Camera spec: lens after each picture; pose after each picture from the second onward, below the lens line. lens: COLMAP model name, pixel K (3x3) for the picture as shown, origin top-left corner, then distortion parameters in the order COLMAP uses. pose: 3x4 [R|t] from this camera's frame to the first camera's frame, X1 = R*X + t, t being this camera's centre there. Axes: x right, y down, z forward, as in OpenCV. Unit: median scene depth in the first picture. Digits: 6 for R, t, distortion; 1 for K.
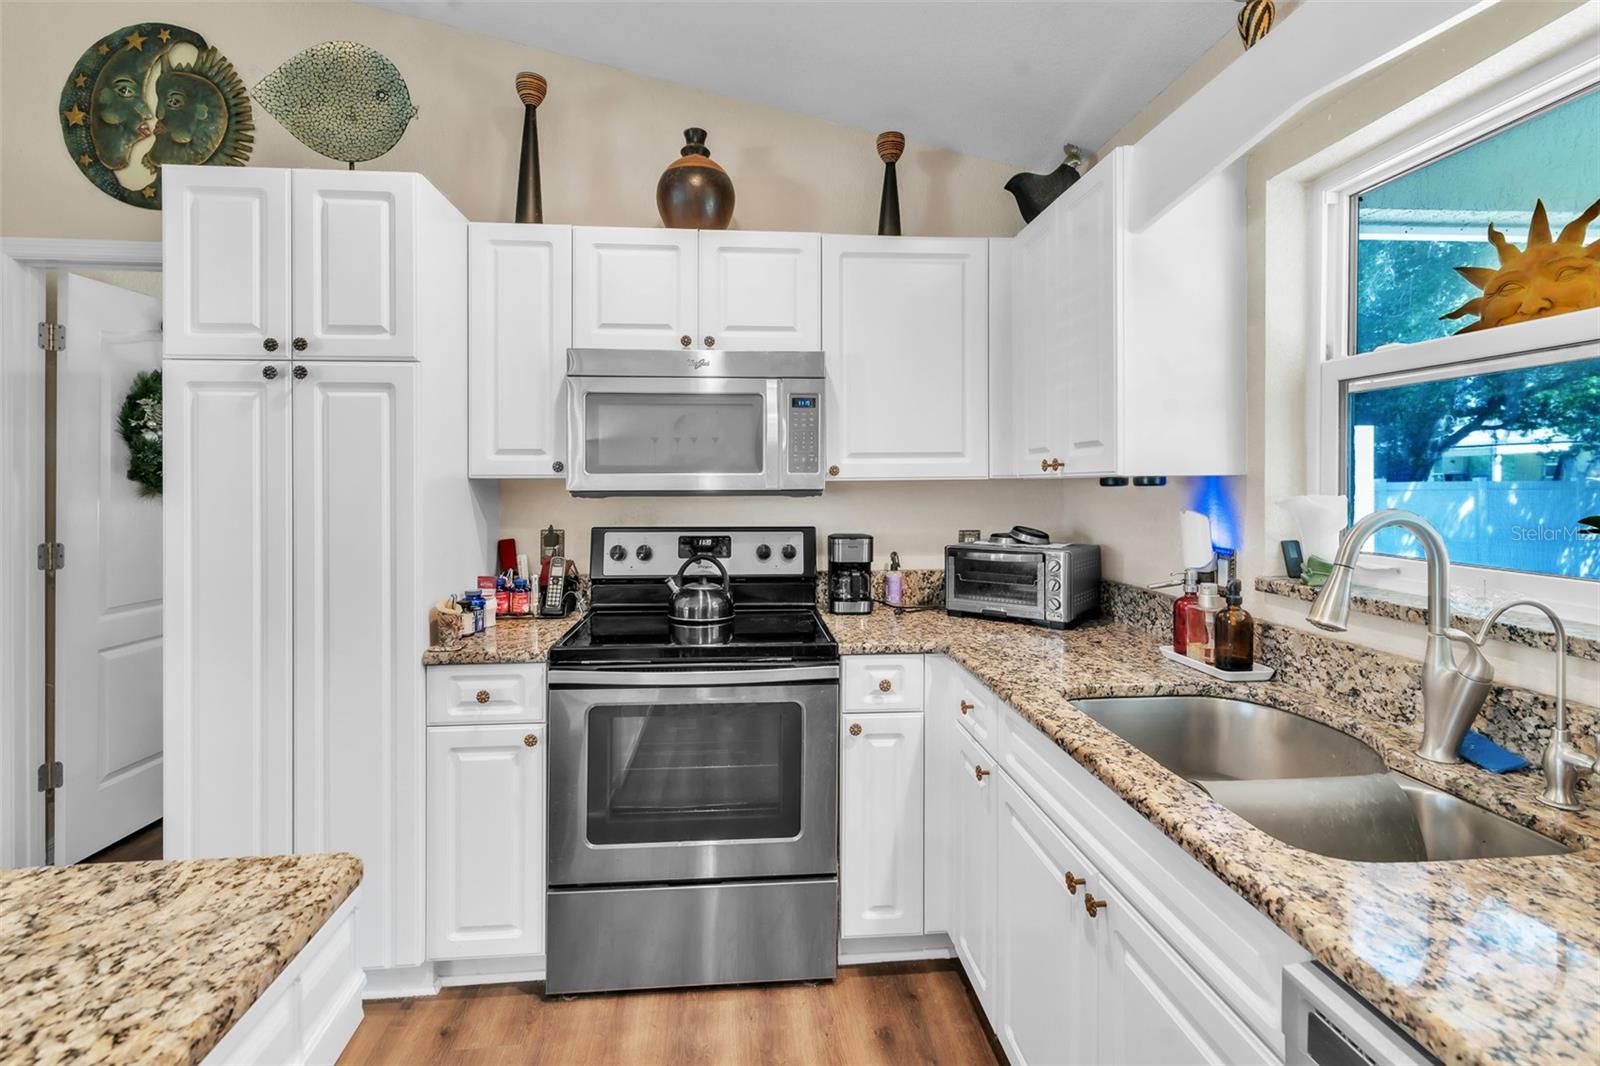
lens RADIAL K [[745.6, 0, 797.3], [0, 745.6, 485.2], [0, 0, 1]] dist [0.003473, -0.000718]
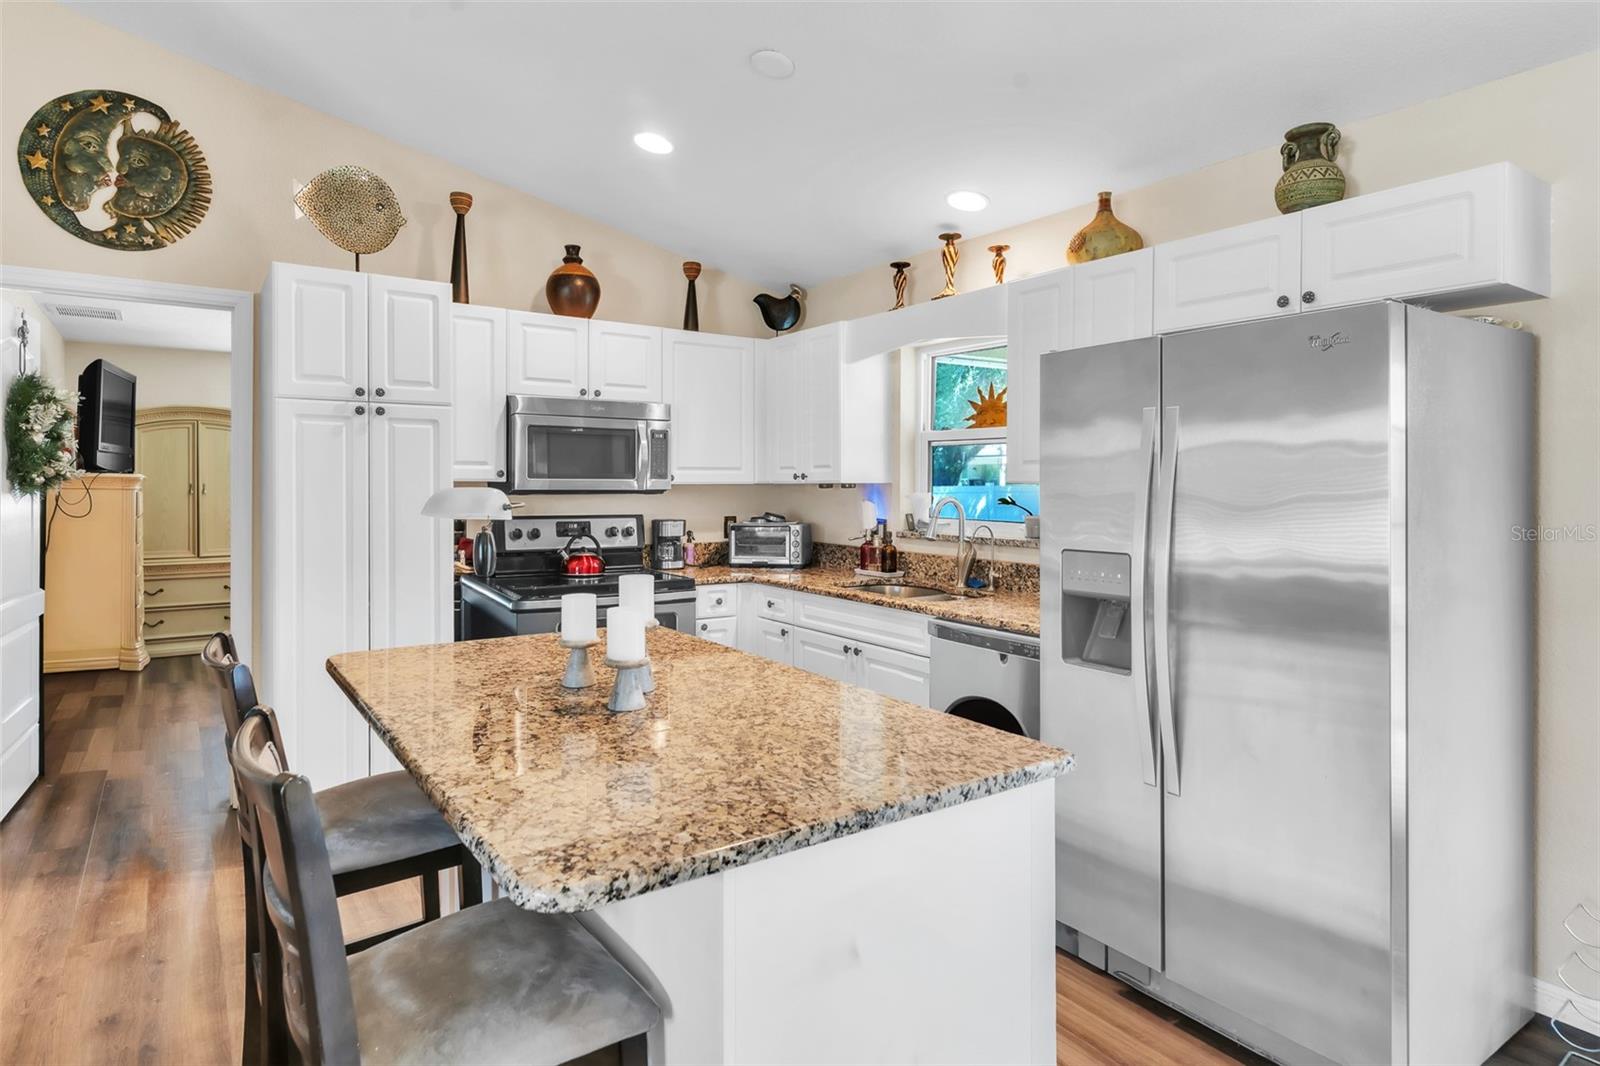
lens RADIAL K [[879.0, 0, 791.3], [0, 879.0, 491.8], [0, 0, 1]] dist [0.000555, -0.001399]
pose [[0.870791, 0.001575, 0.491650, -0.801571], [-0.003754, 0.999987, 0.003447, 0.003040], [-0.491639, -0.004847, 0.870786, -0.944550]]
